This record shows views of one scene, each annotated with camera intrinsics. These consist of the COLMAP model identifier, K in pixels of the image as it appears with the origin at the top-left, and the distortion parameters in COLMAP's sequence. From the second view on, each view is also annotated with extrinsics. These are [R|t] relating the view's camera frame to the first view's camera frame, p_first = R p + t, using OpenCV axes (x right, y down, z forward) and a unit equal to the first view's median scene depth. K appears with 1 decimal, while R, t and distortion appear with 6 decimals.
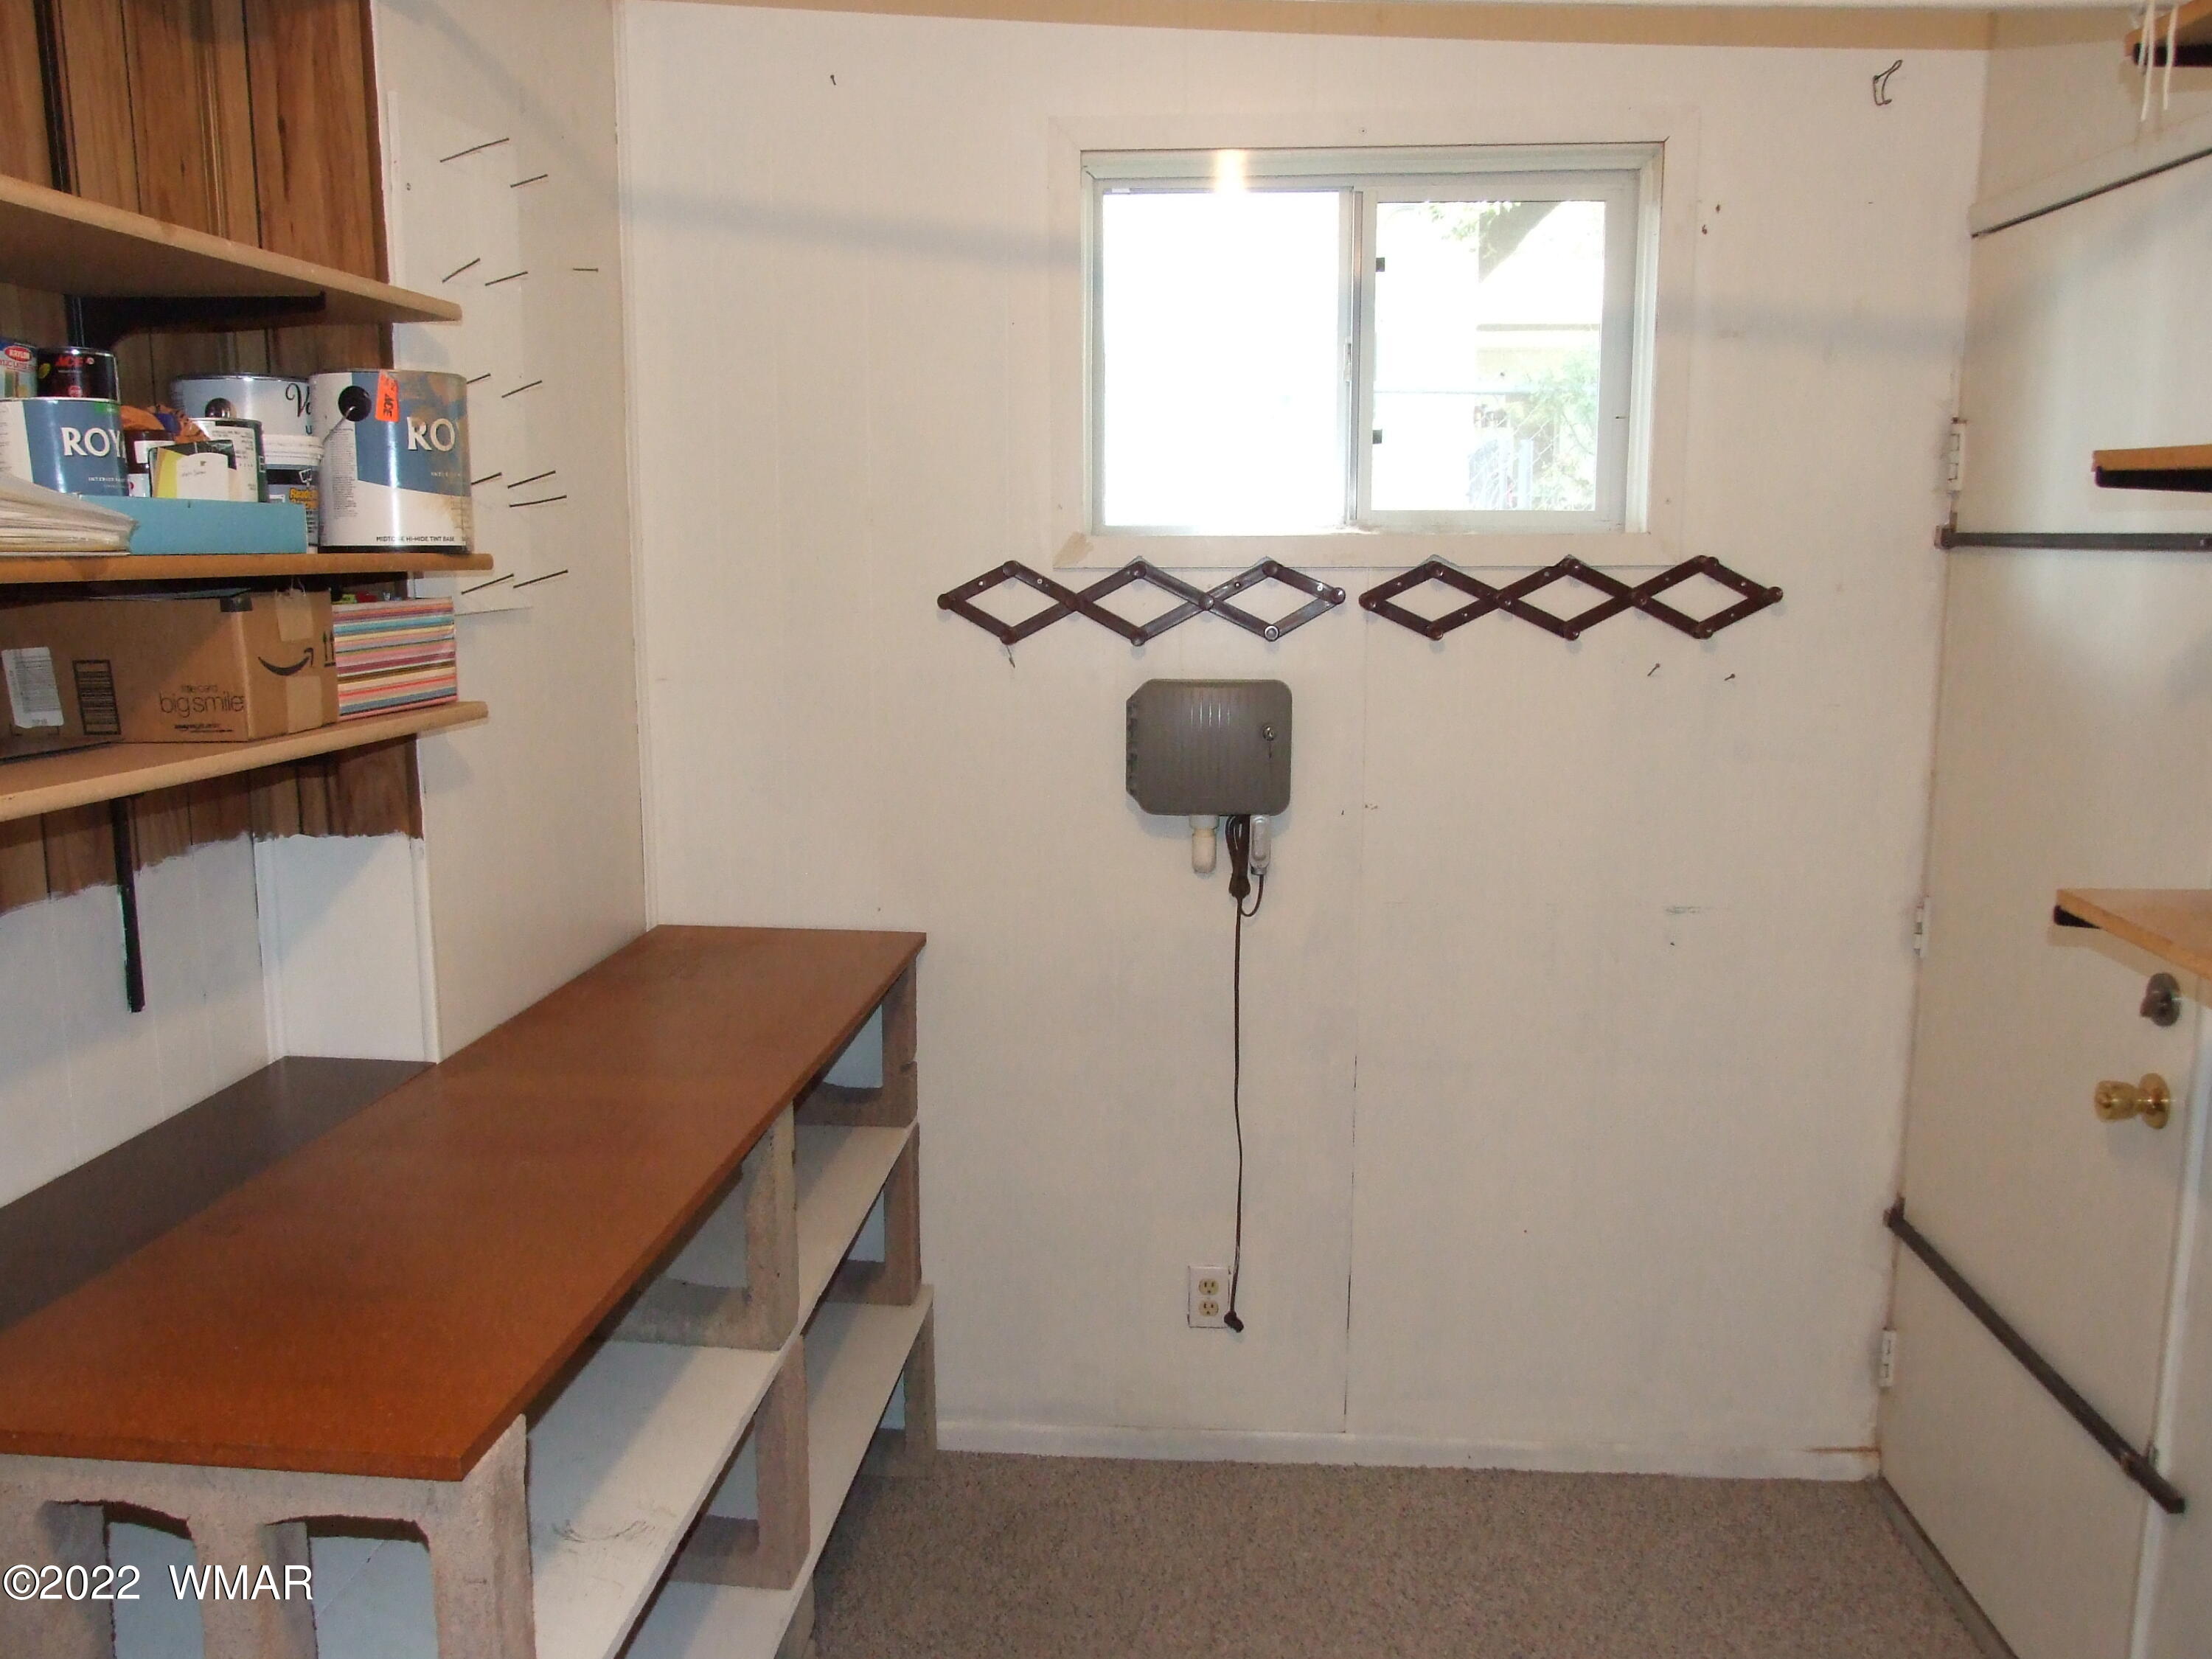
lens RADIAL K [[1735.3, 0, 1106.0], [0, 1735.3, 829.5], [0, 0, 1]] dist [-0.006330, -0.003996]
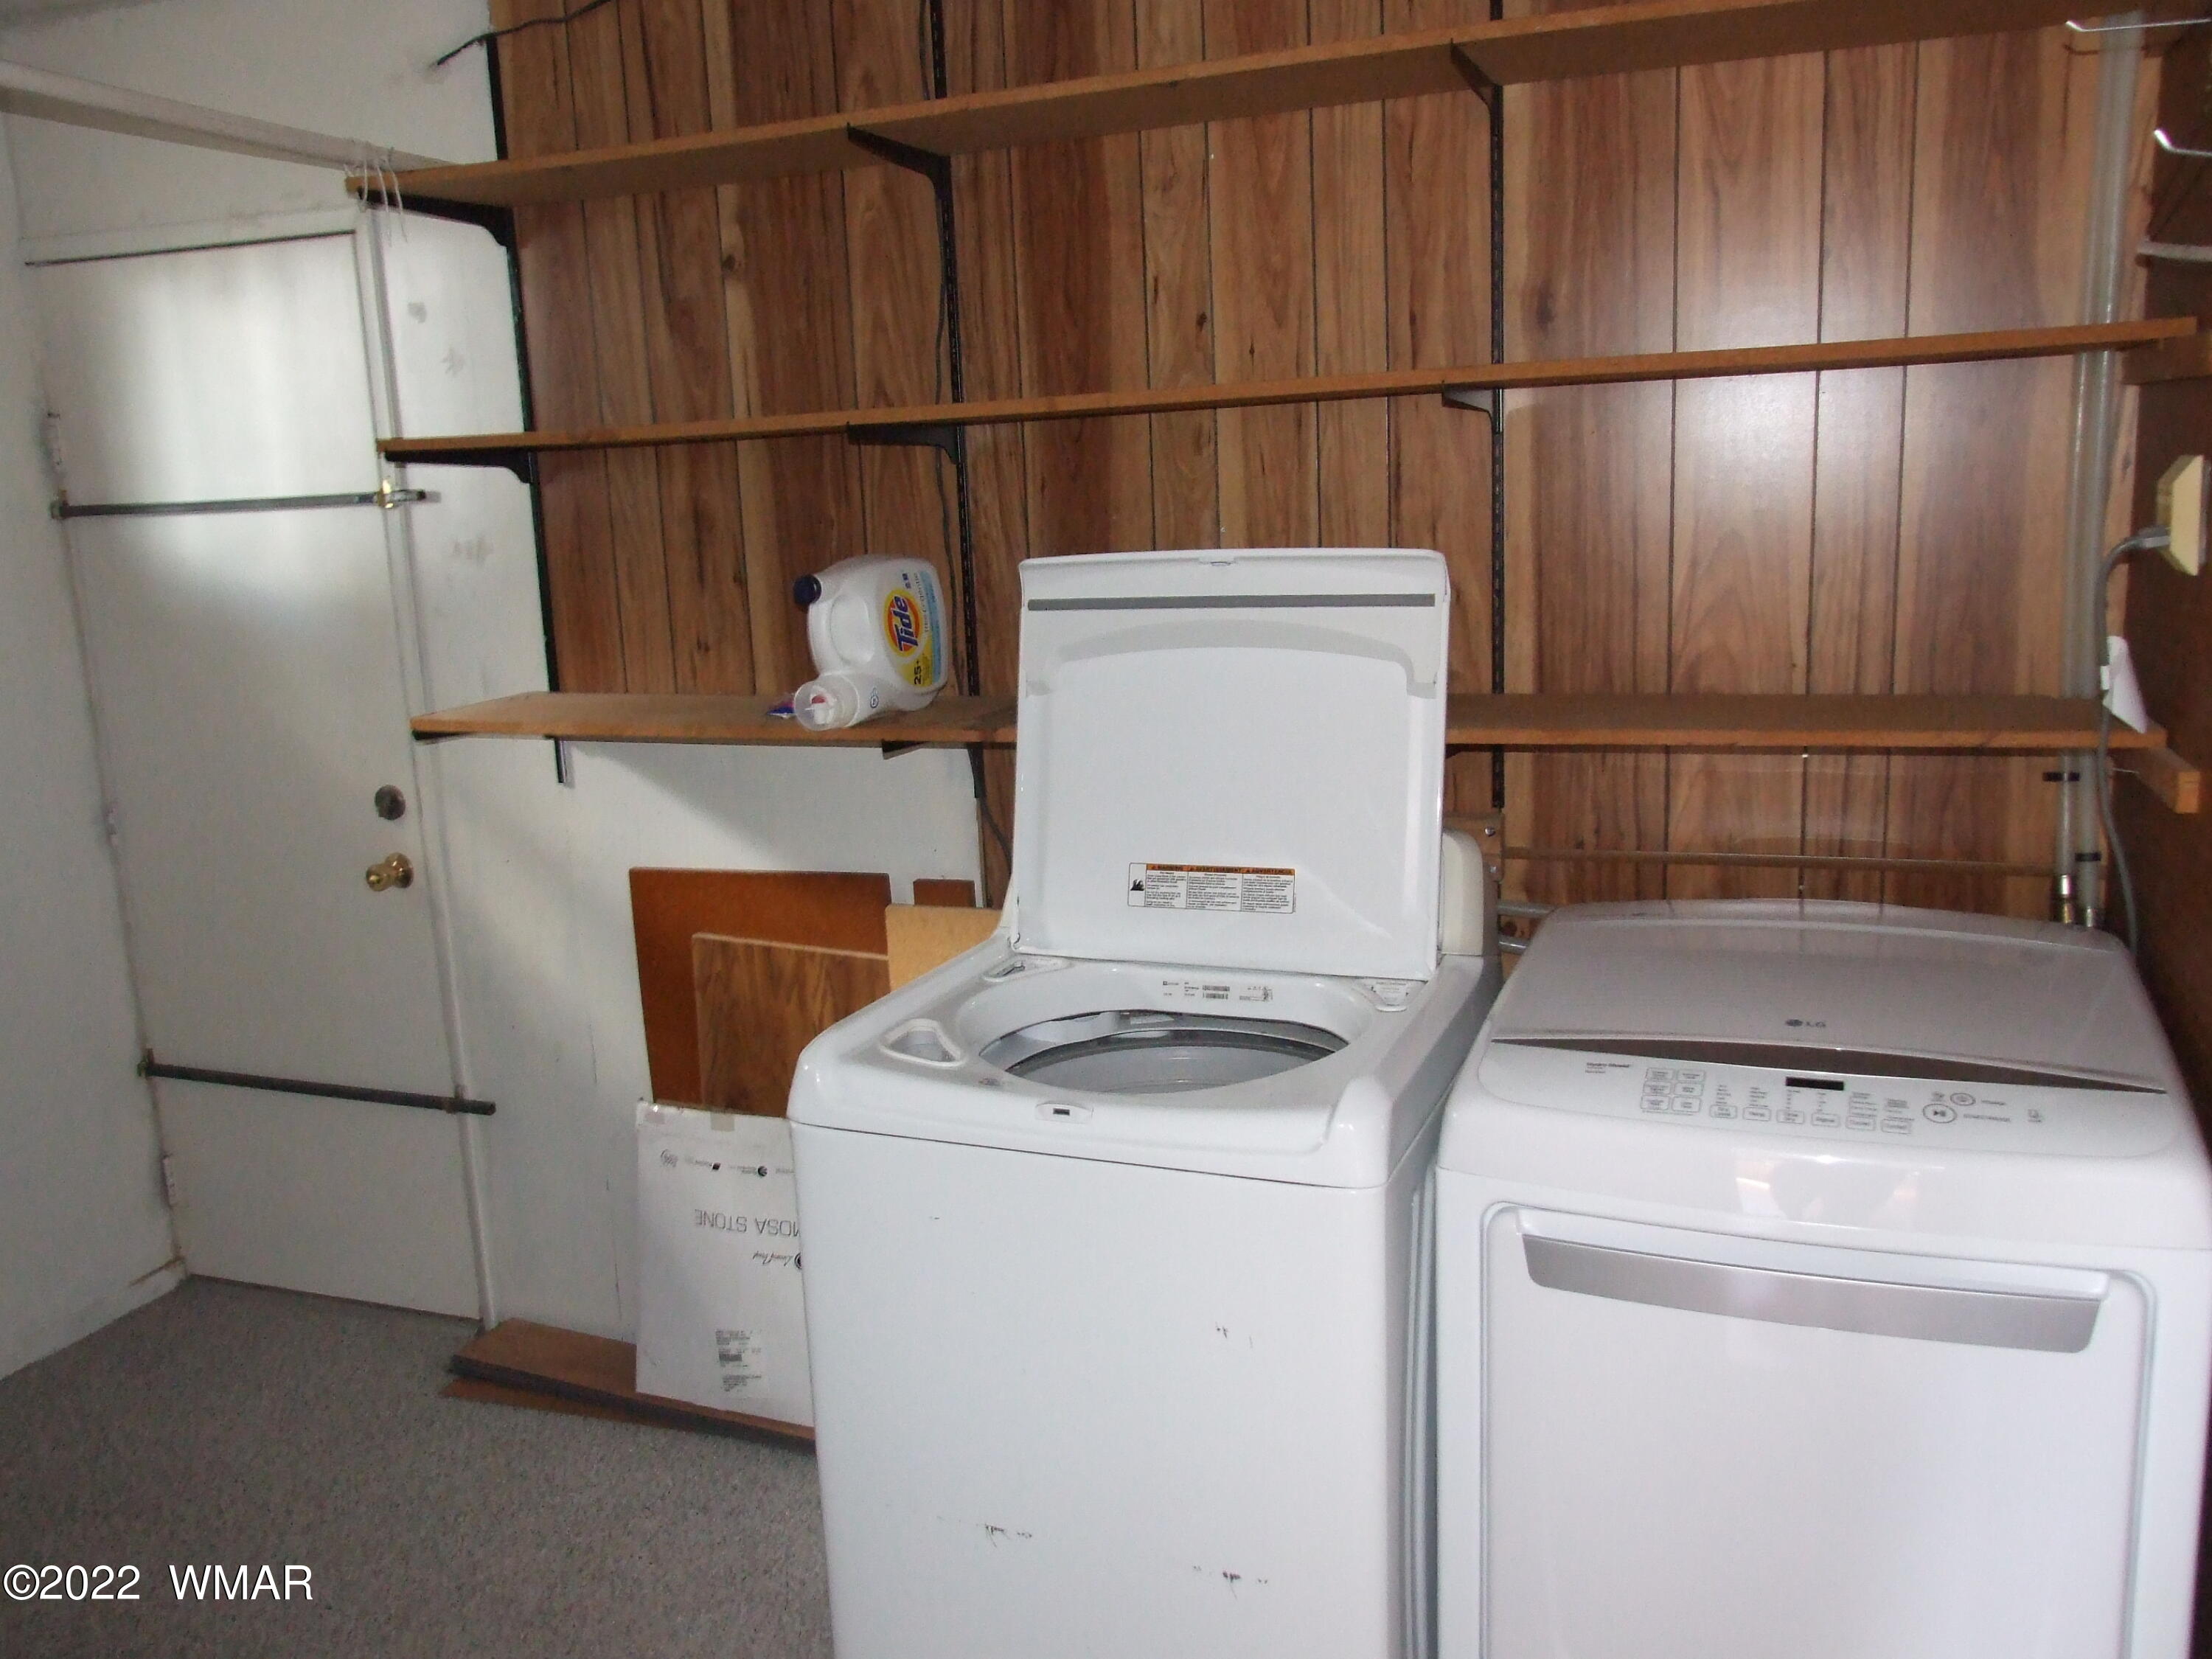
lens RADIAL K [[1798.1, 0, 1106.0], [0, 1798.1, 829.5], [0, 0, 1]] dist [-0.001461, 0.002073]
pose [[0.275869, -0.192295, 0.941764, -0.521103], [0.201271, 0.969619, 0.139025, 0.021378], [-0.939886, 0.151197, 0.306191, -0.048526]]
